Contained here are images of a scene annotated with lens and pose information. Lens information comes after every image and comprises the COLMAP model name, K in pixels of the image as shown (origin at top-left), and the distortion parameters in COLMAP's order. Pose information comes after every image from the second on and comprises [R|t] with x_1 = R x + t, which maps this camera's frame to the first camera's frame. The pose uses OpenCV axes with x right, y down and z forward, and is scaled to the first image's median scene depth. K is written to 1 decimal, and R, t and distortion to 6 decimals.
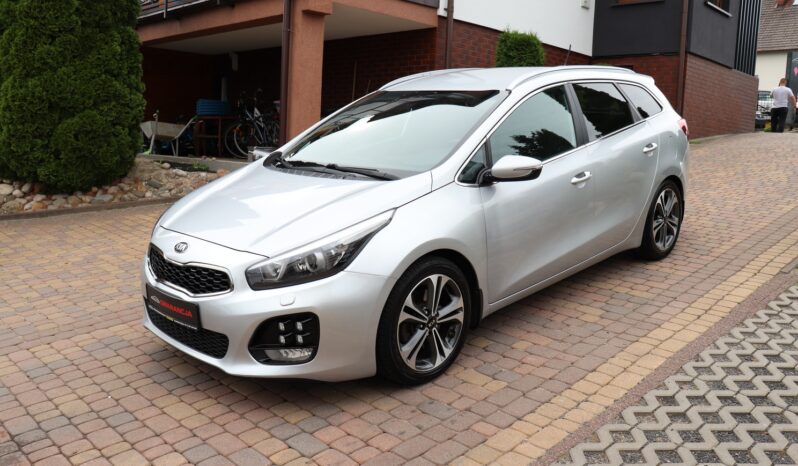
lens RADIAL K [[669.5, 0, 399.0], [0, 669.5, 233.0], [0, 0, 1]] dist [-0.174020, 0.160320]
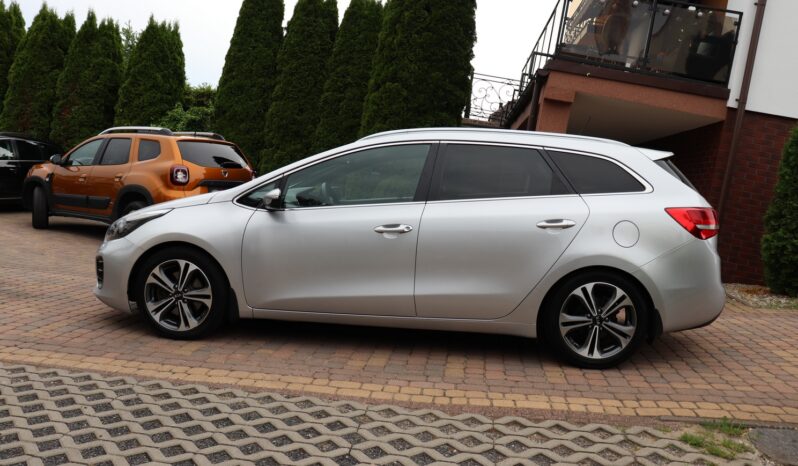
lens RADIAL K [[658.4, 0, 396.8], [0, 658.4, 232.0], [0, 0, 1]] dist [-0.176632, 0.158349]
pose [[0.630304, 0.125890, -0.766073, 1.347587], [-0.248230, 0.967645, -0.045223, -0.043725], [0.735594, 0.218667, 0.641161, 0.451075]]
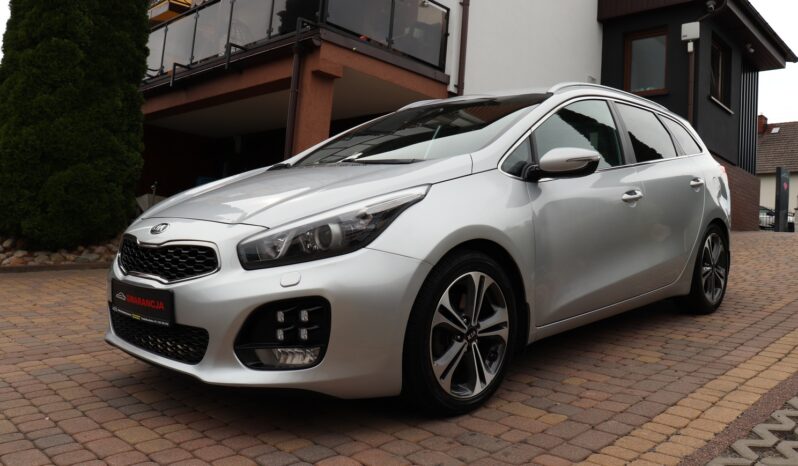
lens RADIAL K [[658.4, 0, 396.8], [0, 658.4, 232.0], [0, 0, 1]] dist [-0.176632, 0.158349]
pose [[0.999517, 0.030738, 0.004611, -0.045870], [-0.029425, 0.983558, -0.178180, 0.156541], [-0.010012, 0.177958, 0.983987, 0.226506]]
